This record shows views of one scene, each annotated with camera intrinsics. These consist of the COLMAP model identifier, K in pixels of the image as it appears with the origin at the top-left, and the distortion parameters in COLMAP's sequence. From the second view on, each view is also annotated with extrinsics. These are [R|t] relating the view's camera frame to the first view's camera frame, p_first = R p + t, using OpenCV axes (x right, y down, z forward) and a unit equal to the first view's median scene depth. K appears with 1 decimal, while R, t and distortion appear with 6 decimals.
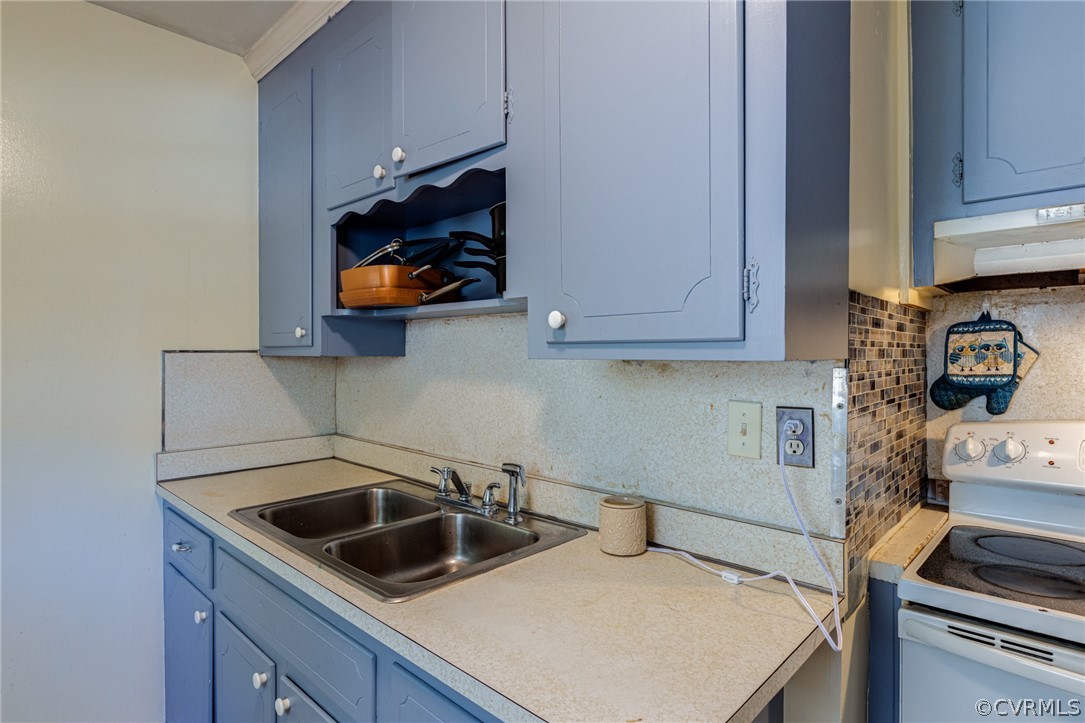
lens RADIAL K [[557.8, 0, 542.5], [0, 557.8, 361.5], [0, 0, 1]] dist [0.006002, 0.000523]
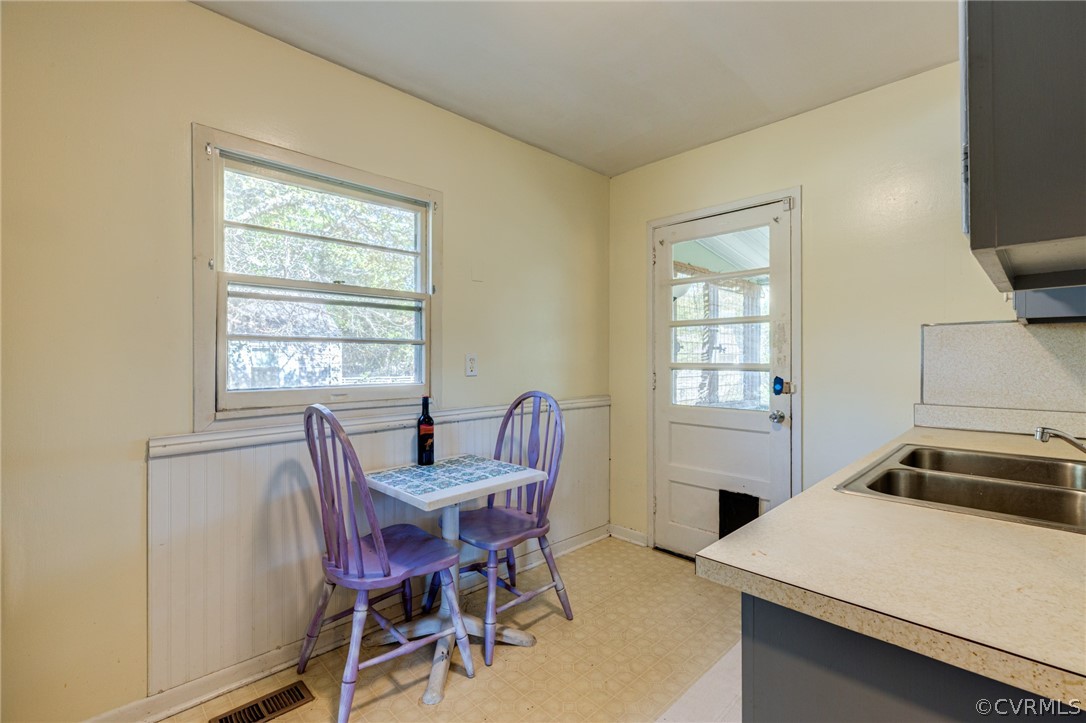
lens RADIAL K [[485.2, 0, 543.0], [0, 485.2, 361.5], [0, 0, 1]] dist [0.000301, -0.000084]
pose [[-0.047907, 0.007498, -0.998824, 0.475277], [-0.008047, 0.999936, 0.007893, 0.063233], [0.998819, 0.008416, -0.047844, 0.184526]]
